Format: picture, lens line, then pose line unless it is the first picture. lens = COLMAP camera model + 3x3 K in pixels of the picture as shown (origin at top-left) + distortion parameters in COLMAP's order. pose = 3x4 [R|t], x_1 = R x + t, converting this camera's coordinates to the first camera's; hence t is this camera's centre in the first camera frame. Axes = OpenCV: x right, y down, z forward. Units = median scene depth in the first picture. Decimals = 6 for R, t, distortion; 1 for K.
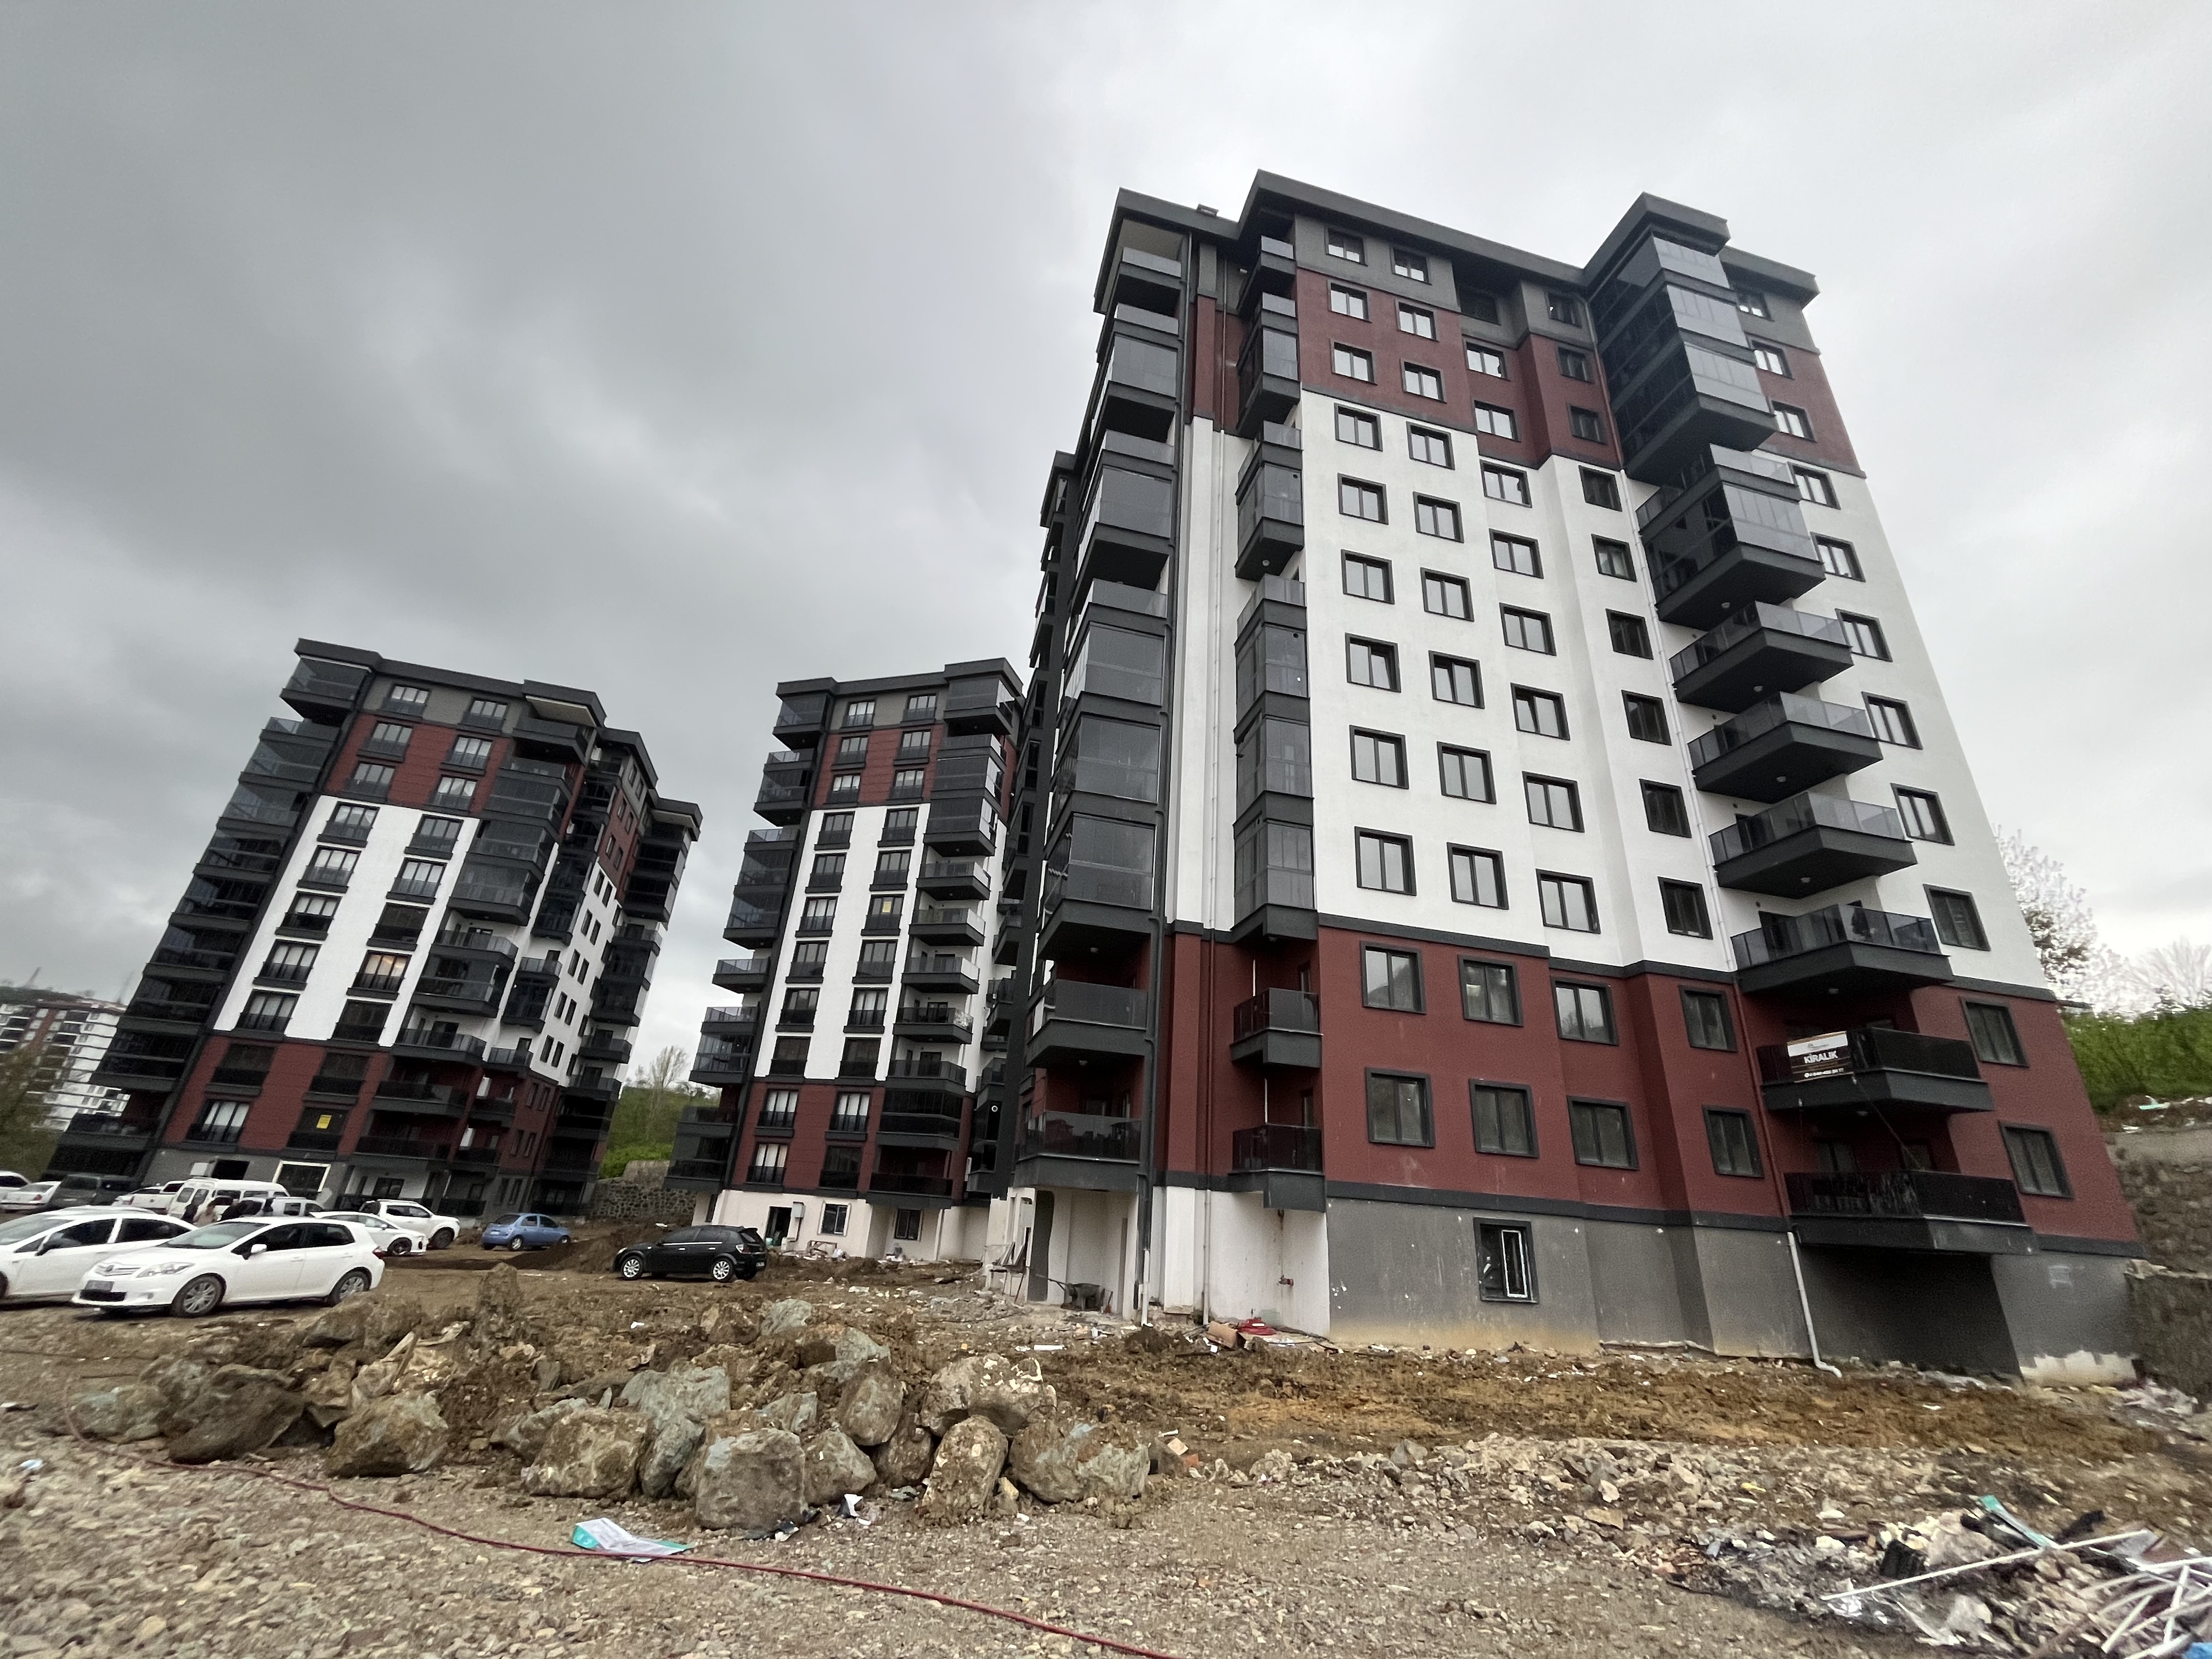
lens RADIAL K [[891.8, 0, 1107.3], [0, 891.8, 822.6], [0, 0, 1]] dist [0.003896, 0.000337]
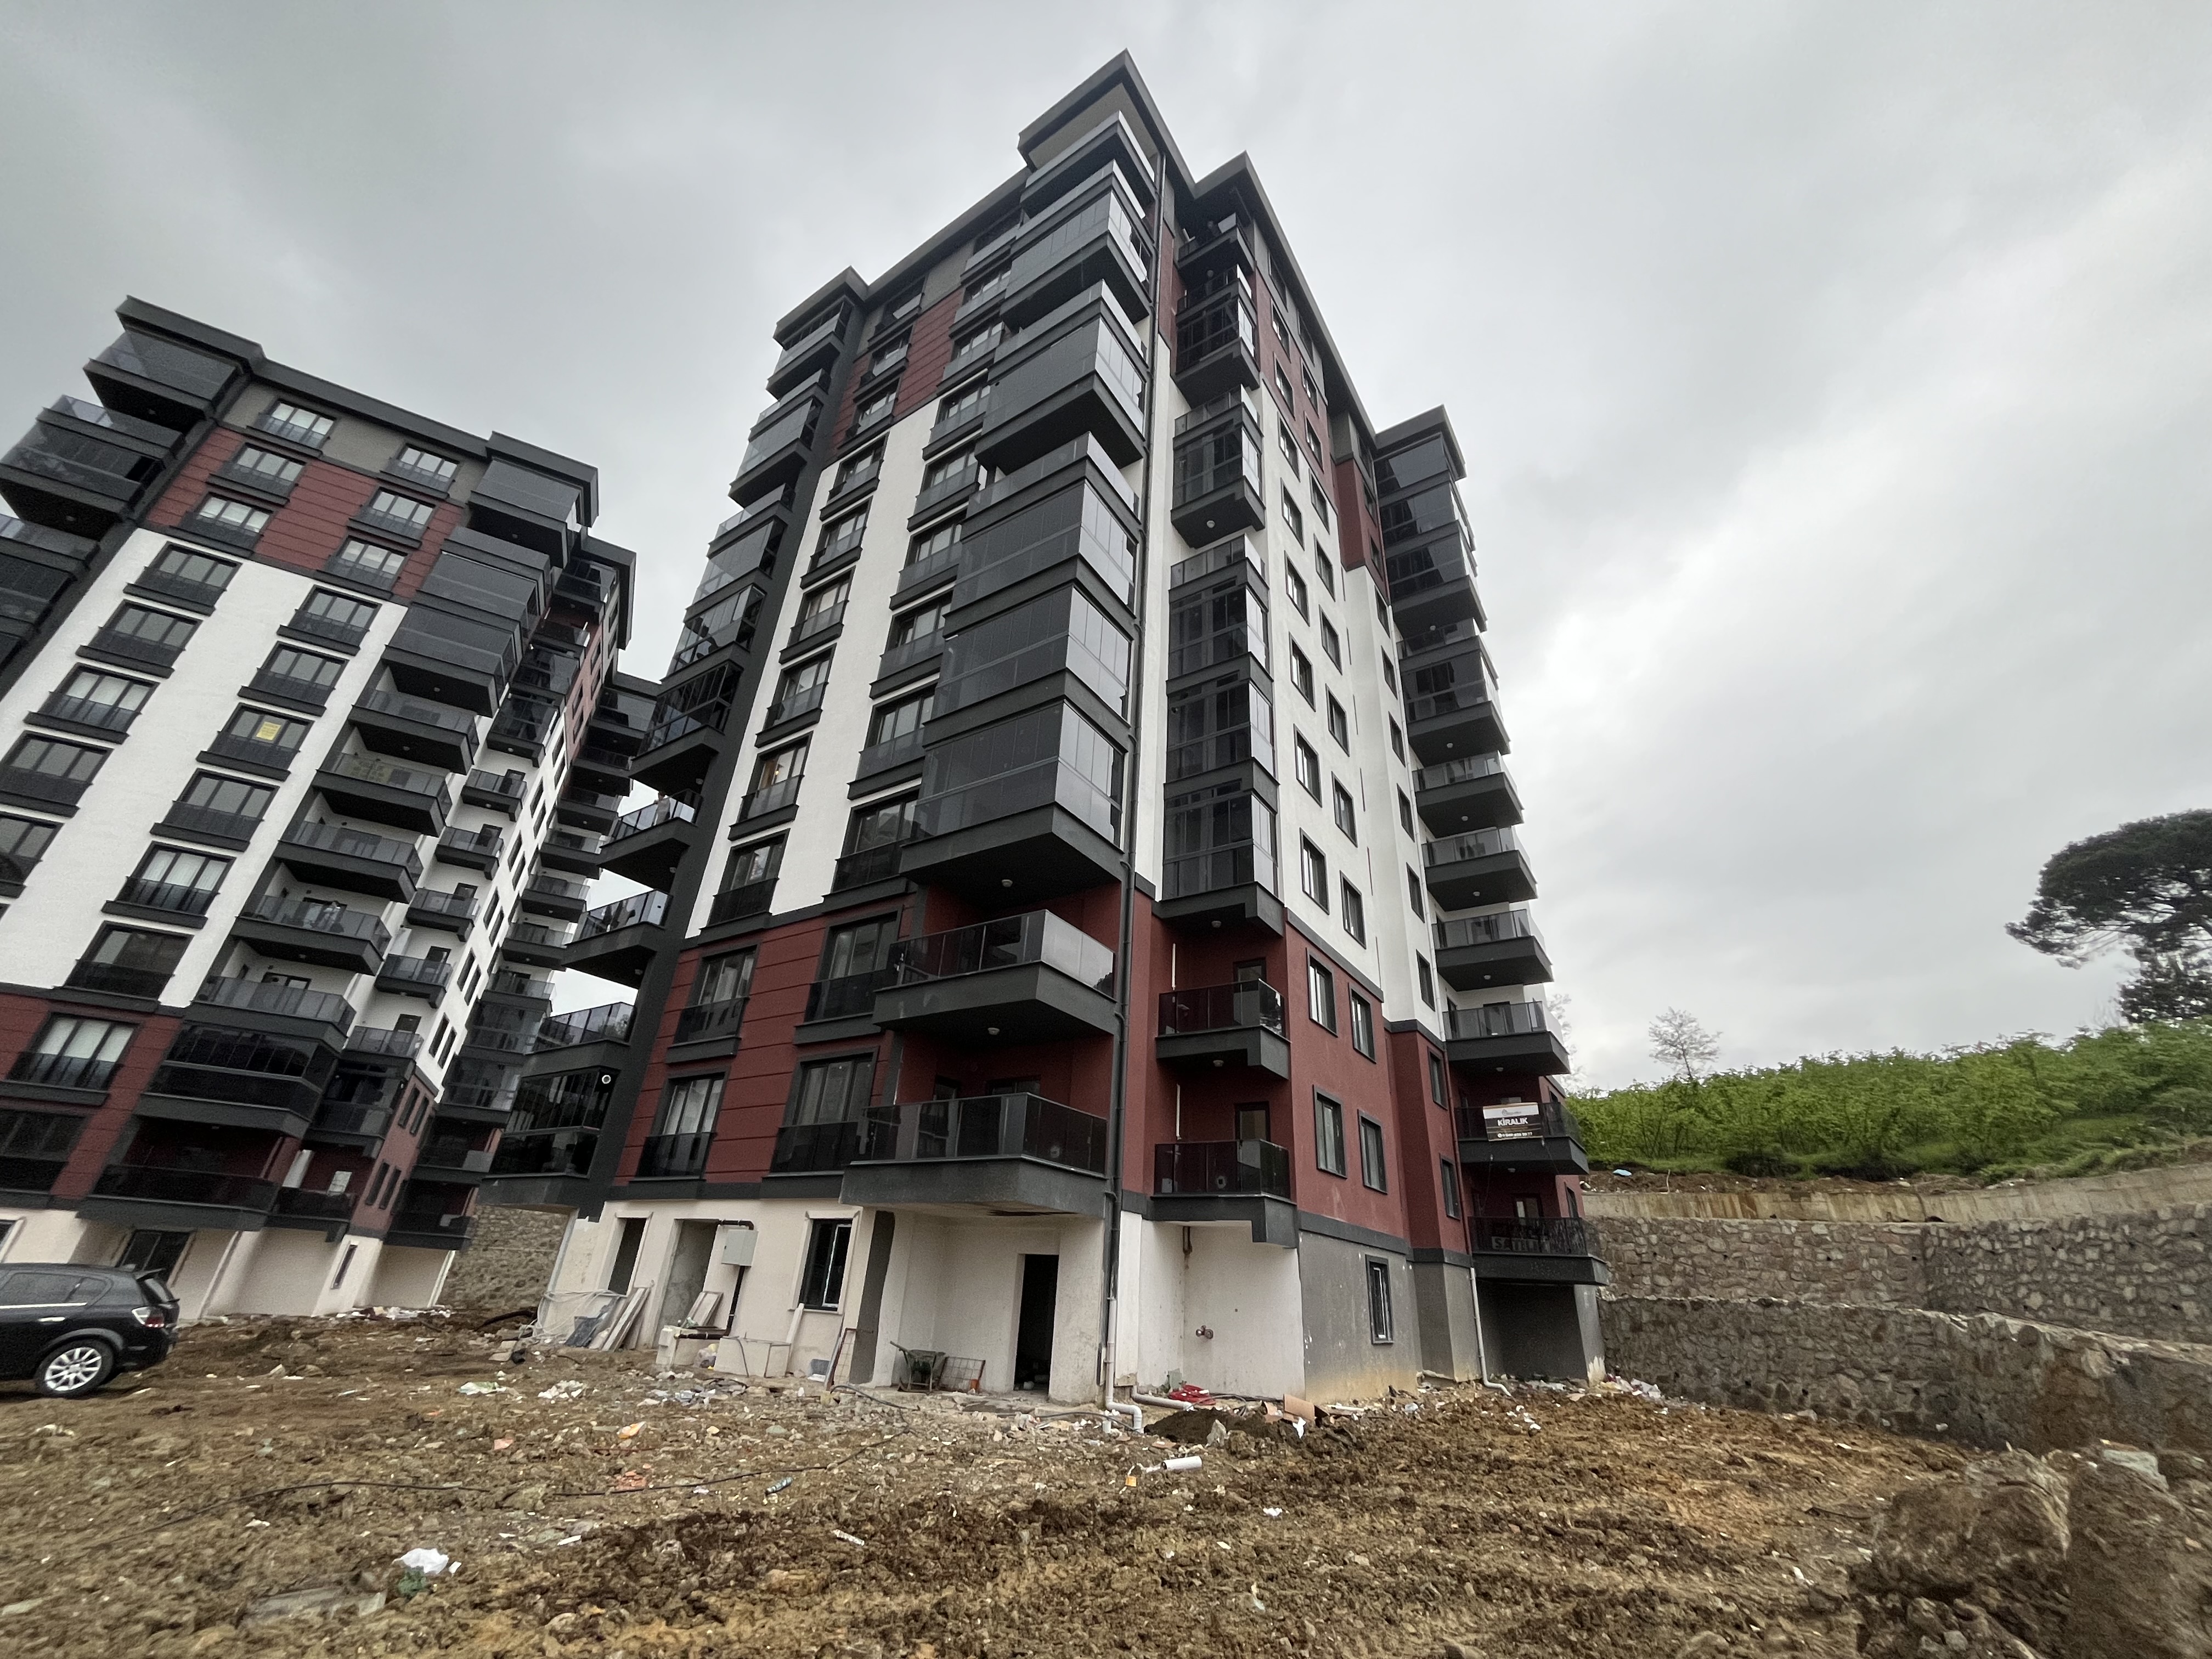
lens RADIAL K [[891.8, 0, 1107.3], [0, 891.8, 822.6], [0, 0, 1]] dist [0.003896, 0.000337]
pose [[0.737825, 0.297880, 0.605708, -0.205497], [-0.281337, 0.951408, -0.125188, 0.080794], [-0.613567, -0.078041, 0.785777, 0.184460]]
